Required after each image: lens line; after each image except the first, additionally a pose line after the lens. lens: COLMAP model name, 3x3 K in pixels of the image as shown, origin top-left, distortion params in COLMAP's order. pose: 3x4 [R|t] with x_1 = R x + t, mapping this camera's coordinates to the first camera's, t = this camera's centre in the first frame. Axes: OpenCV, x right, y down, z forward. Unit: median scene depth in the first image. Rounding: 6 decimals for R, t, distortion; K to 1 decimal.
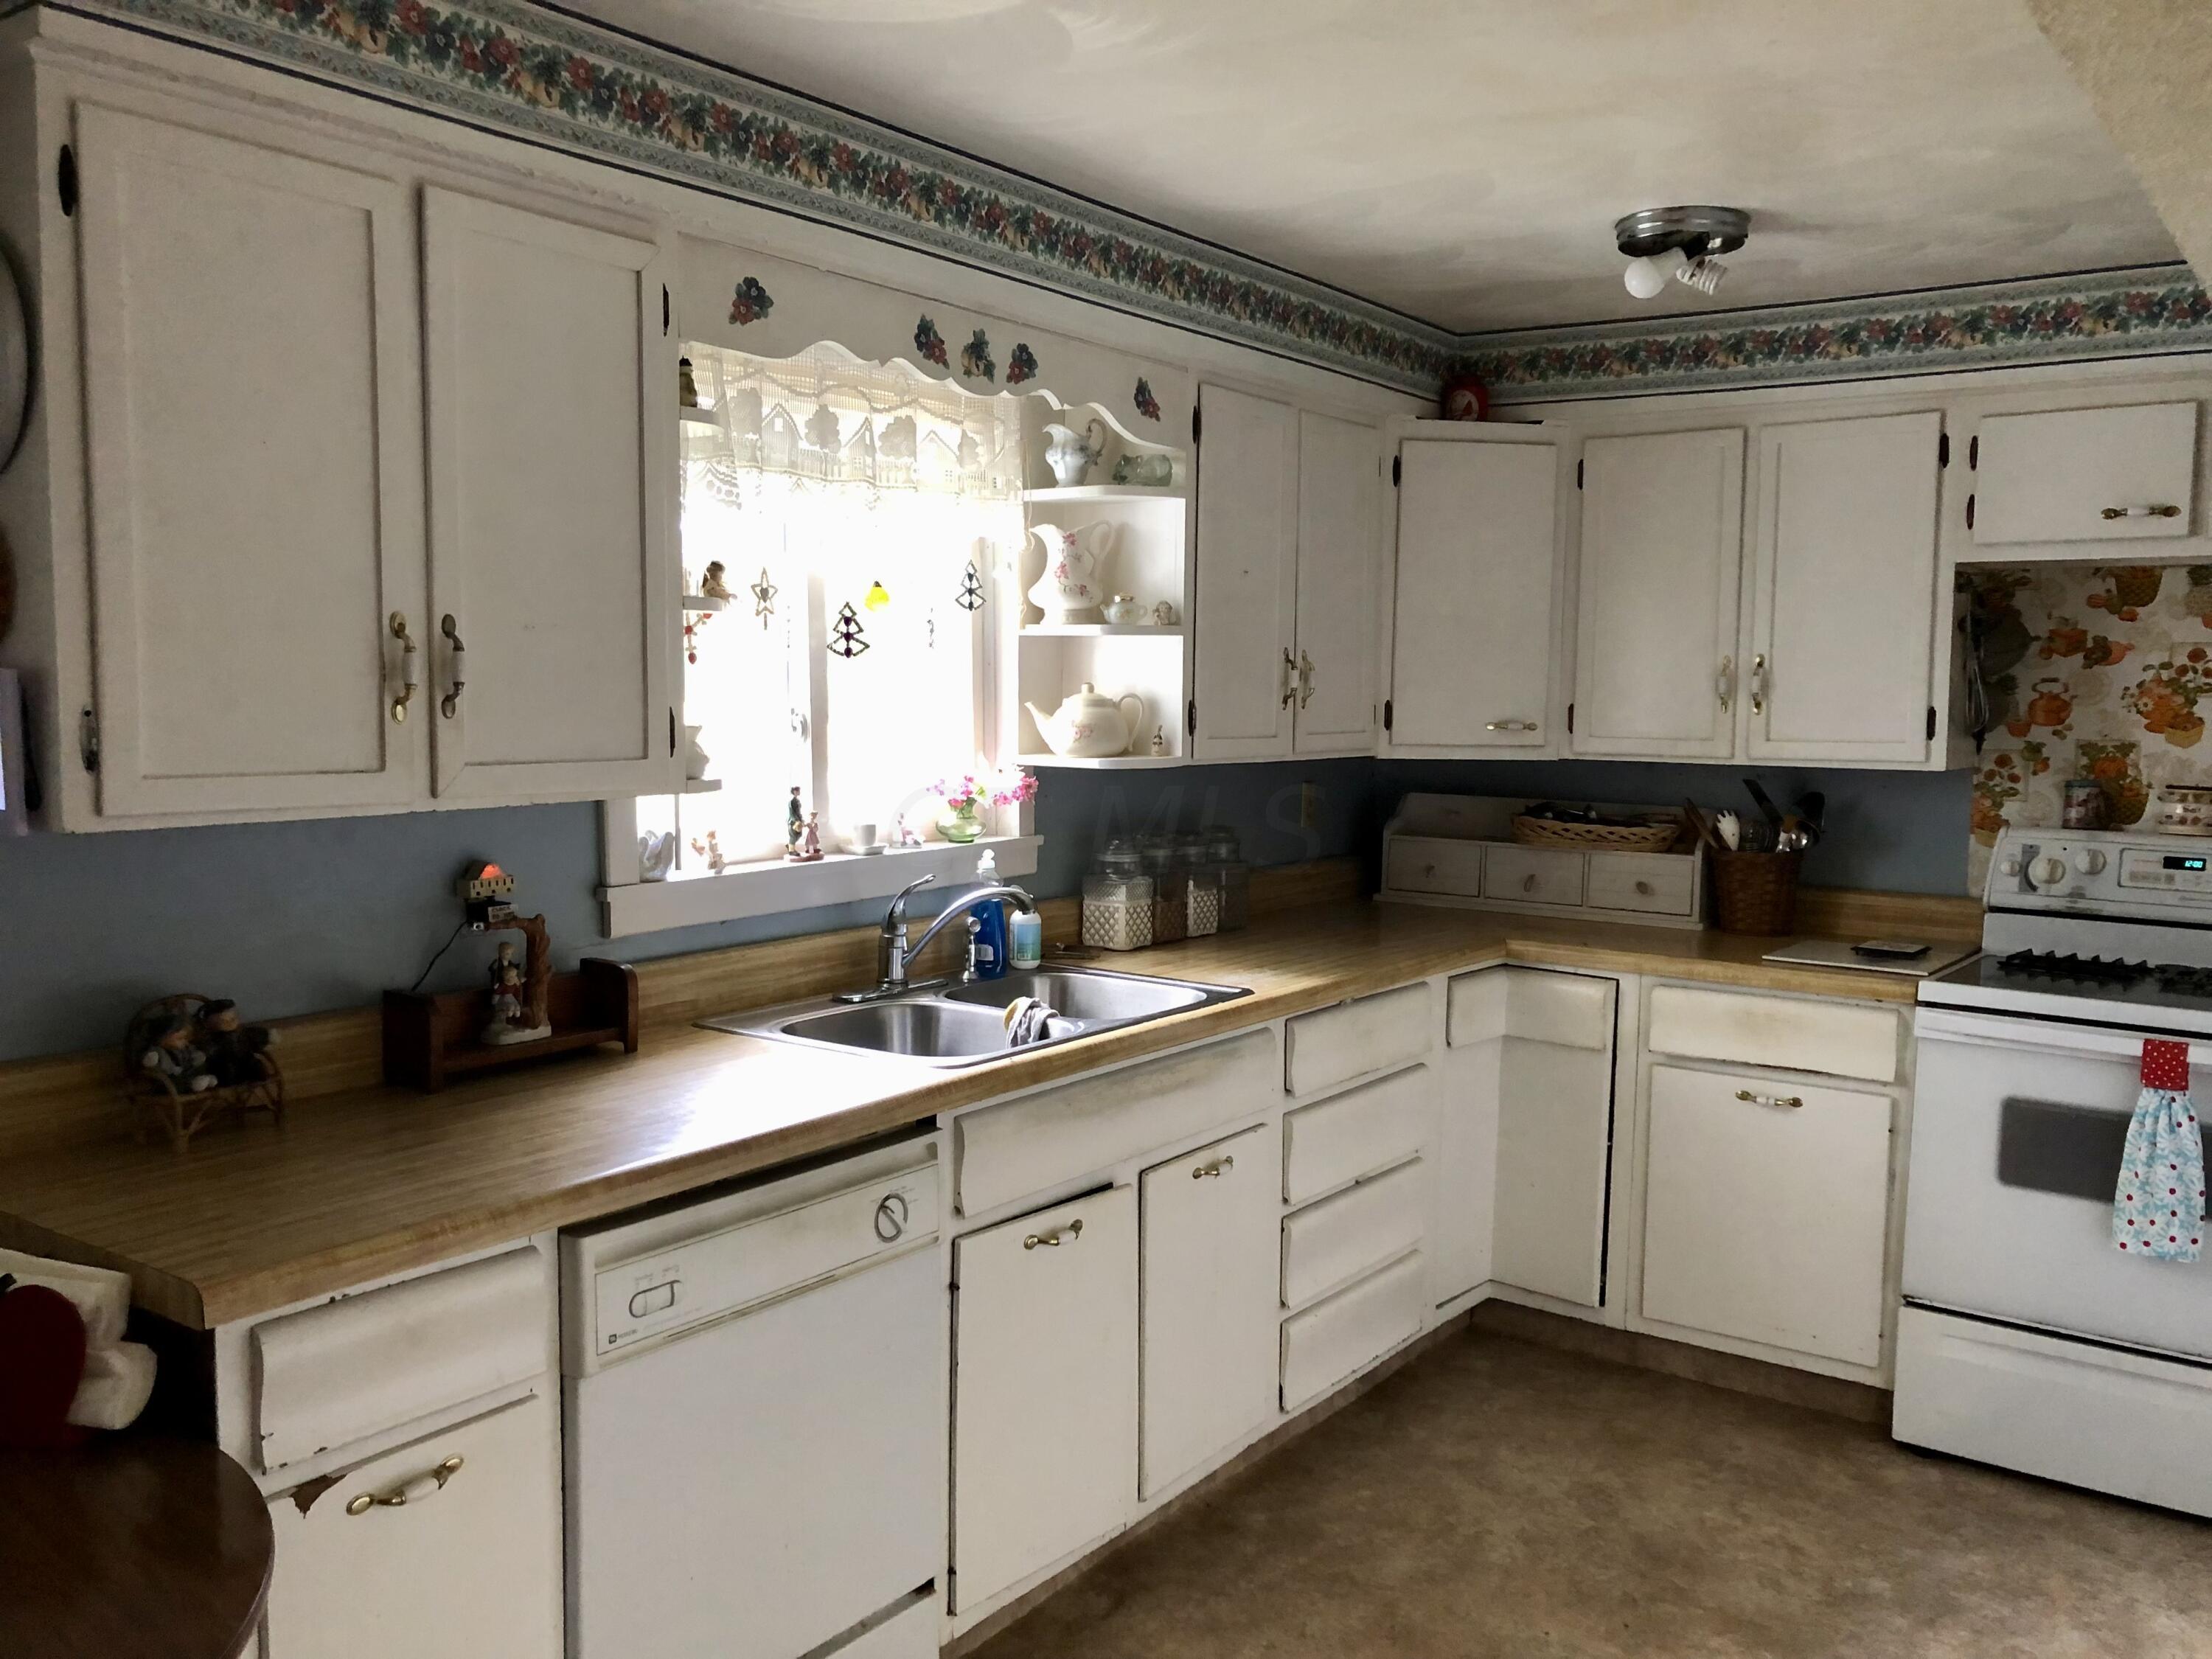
lens RADIAL K [[1839.3, 0, 1106.0], [0, 1839.3, 829.5], [0, 0, 1]] dist [0.046685, -0.010679]
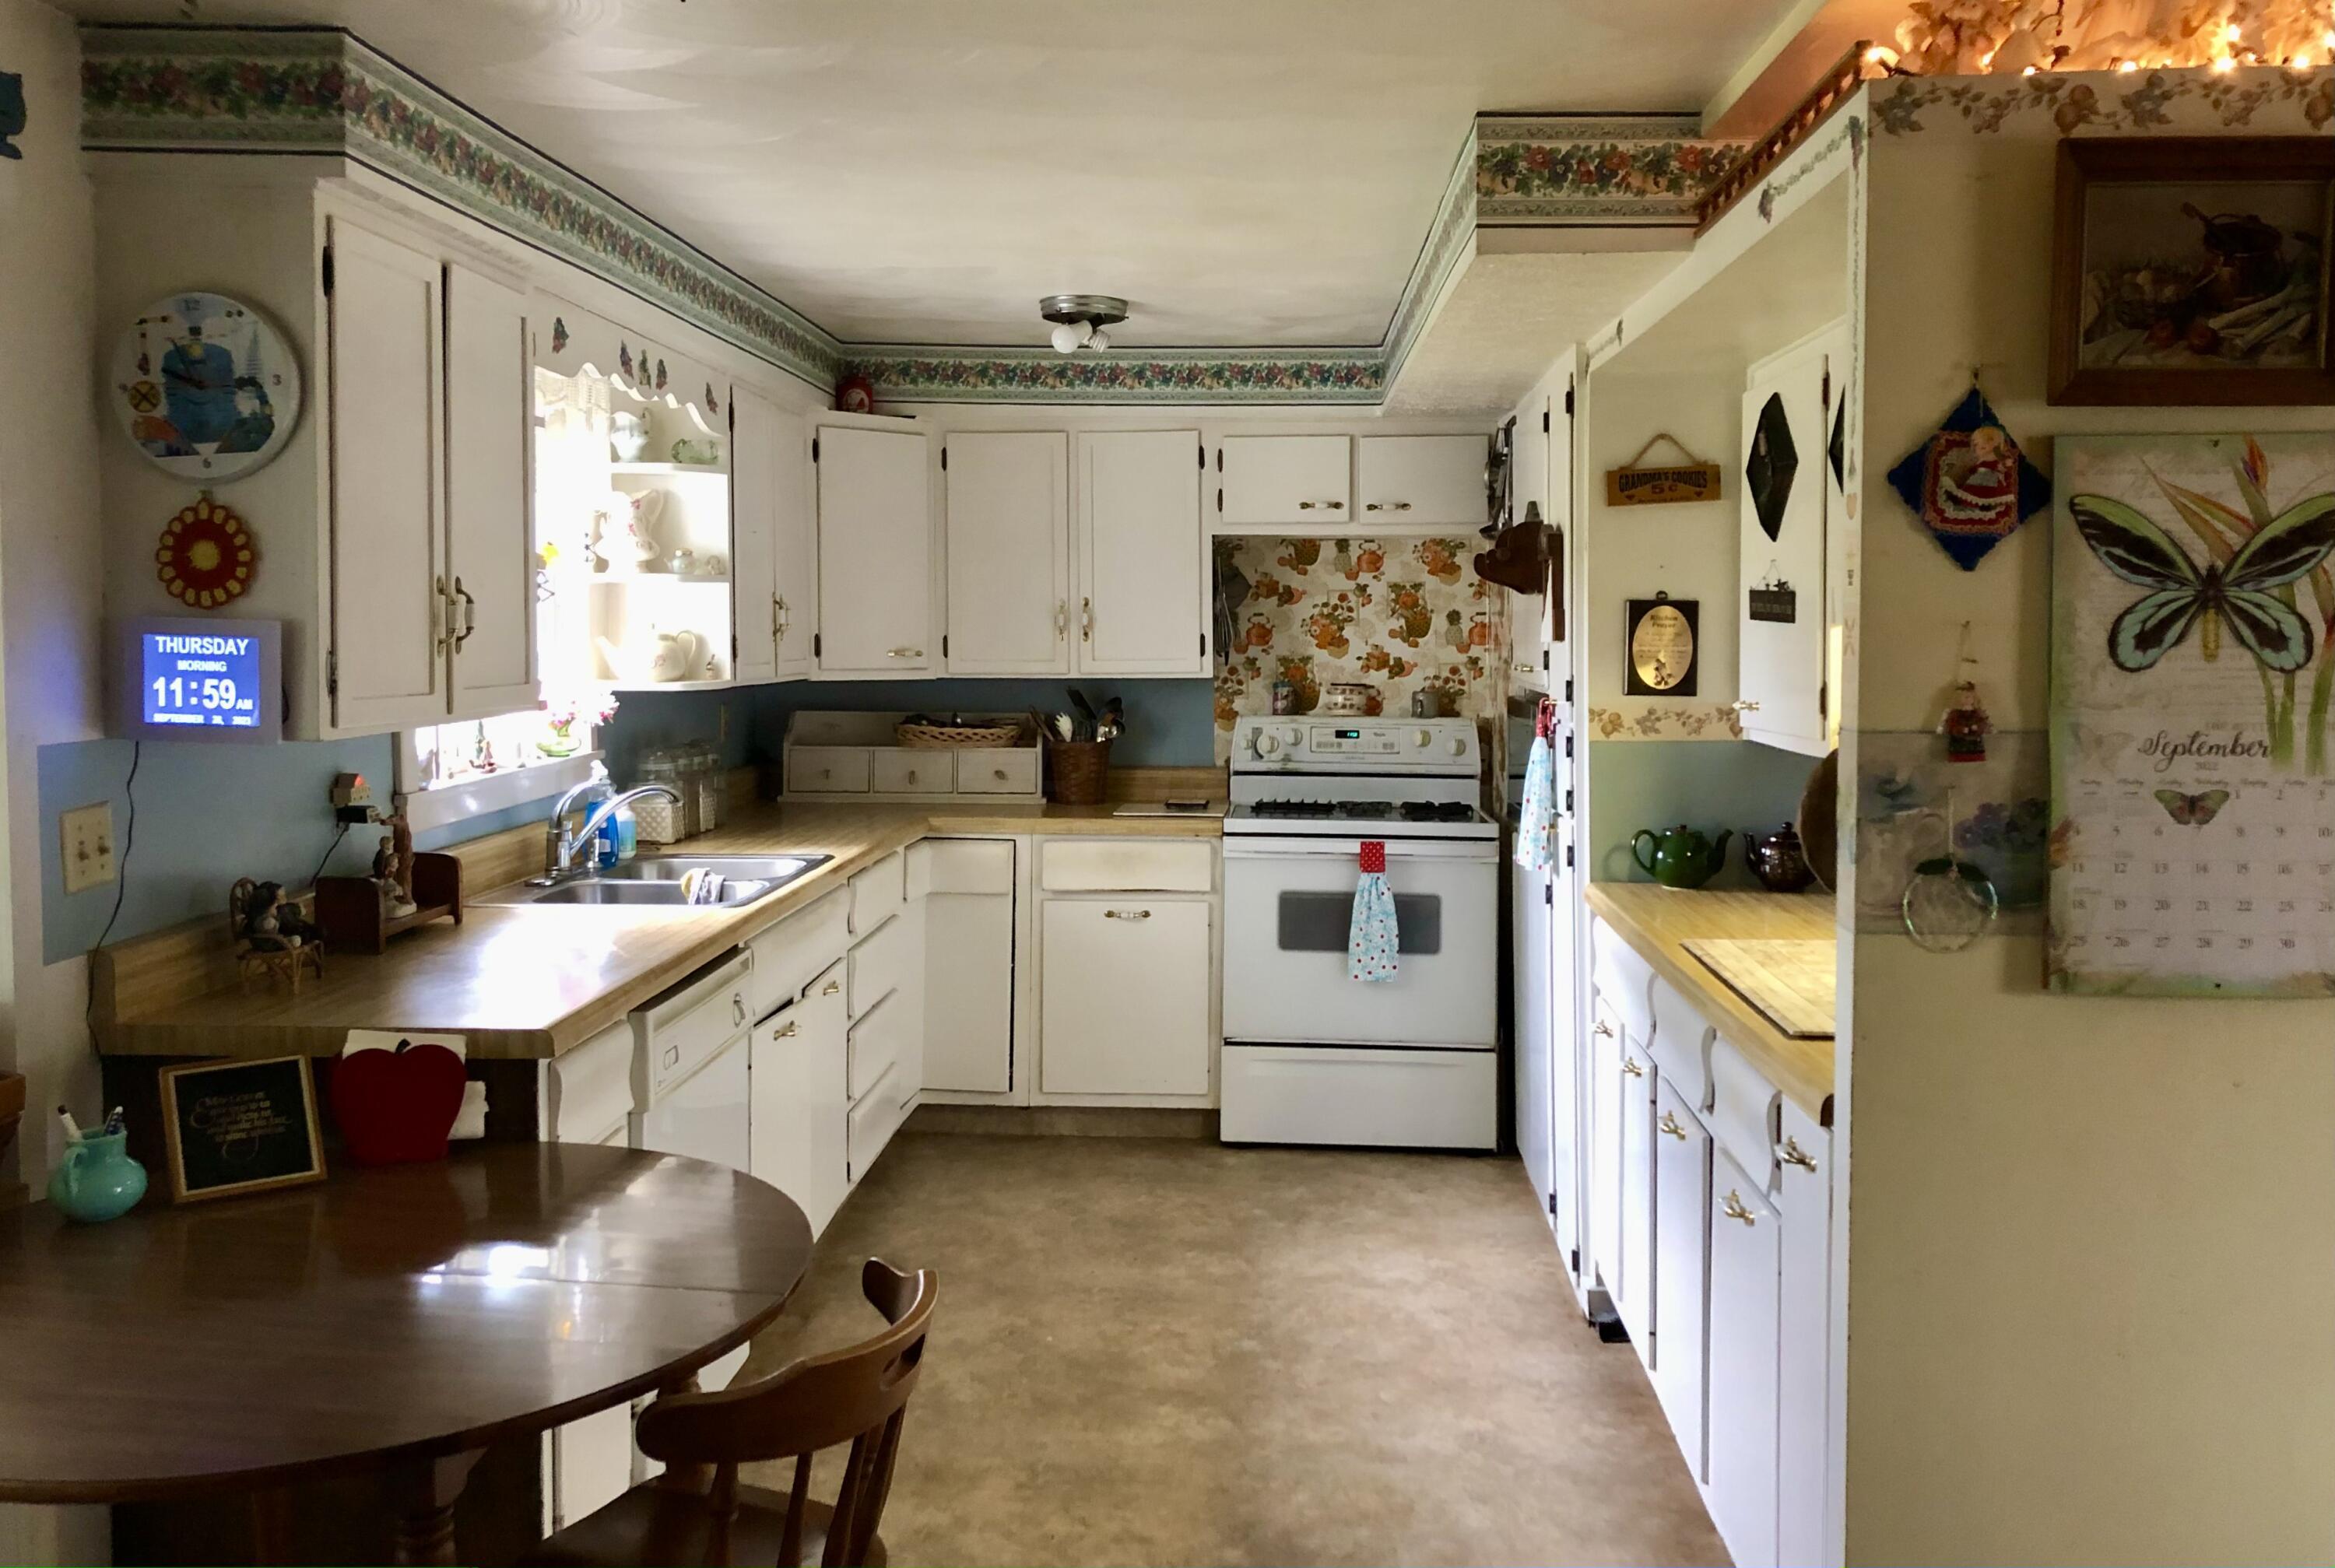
lens RADIAL K [[2020.7, 0, 1167.9], [0, 2020.7, 680.0], [0, 0, 1]] dist [0.243174, -0.001014]
pose [[0.843293, -0.027206, 0.536764, -0.417291], [0.052988, 0.998061, -0.032661, 0.019694], [-0.534835, 0.055985, 0.843100, -0.305861]]
